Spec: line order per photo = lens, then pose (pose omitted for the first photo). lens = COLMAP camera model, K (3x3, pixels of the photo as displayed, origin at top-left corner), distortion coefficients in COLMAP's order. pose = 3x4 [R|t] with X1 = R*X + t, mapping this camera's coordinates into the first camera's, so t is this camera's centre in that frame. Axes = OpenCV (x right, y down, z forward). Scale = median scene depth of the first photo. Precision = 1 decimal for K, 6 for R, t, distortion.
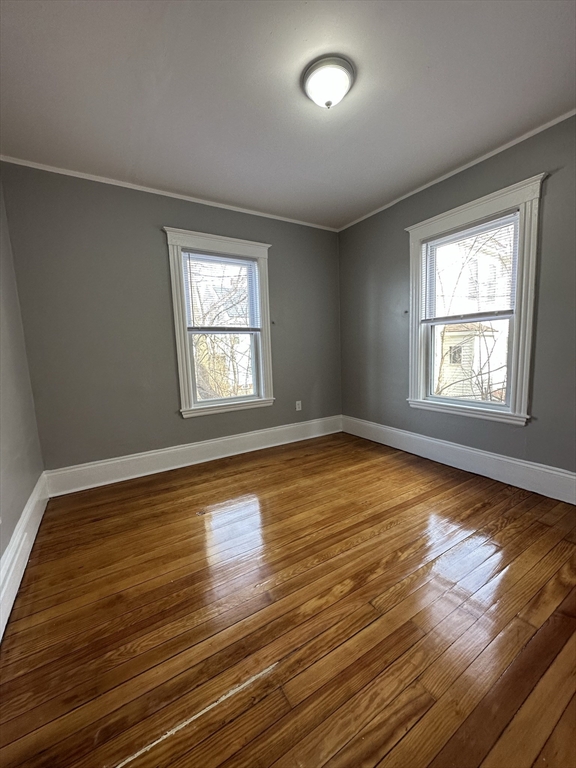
lens RADIAL K [[304.8, 0, 287.4], [0, 304.8, 384.2], [0, 0, 1]] dist [-0.003600, 0.000200]
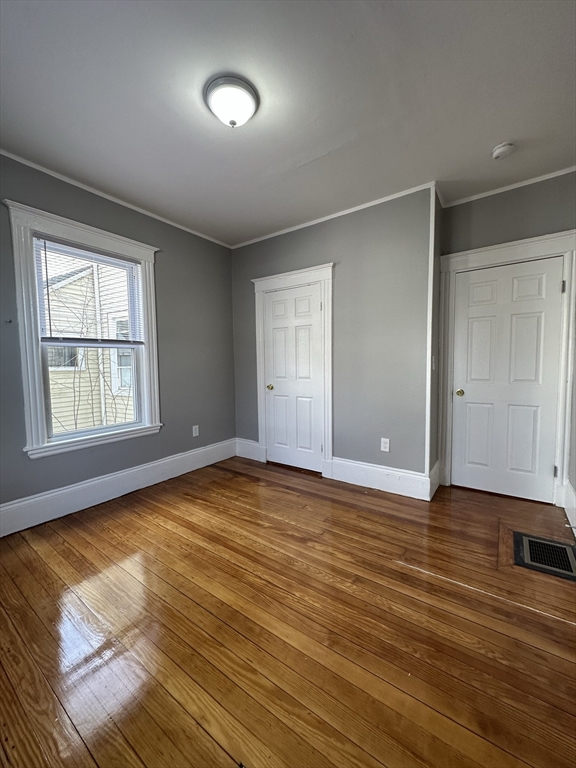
lens RADIAL K [[304.8, 0, 287.4], [0, 304.8, 384.2], [0, 0, 1]] dist [-0.003600, 0.000200]
pose [[-0.382520, -0.020169, 0.923727, -0.708685], [0.139609, 0.987021, 0.079364, -0.104795], [-0.913339, 0.159319, -0.374739, 1.093076]]
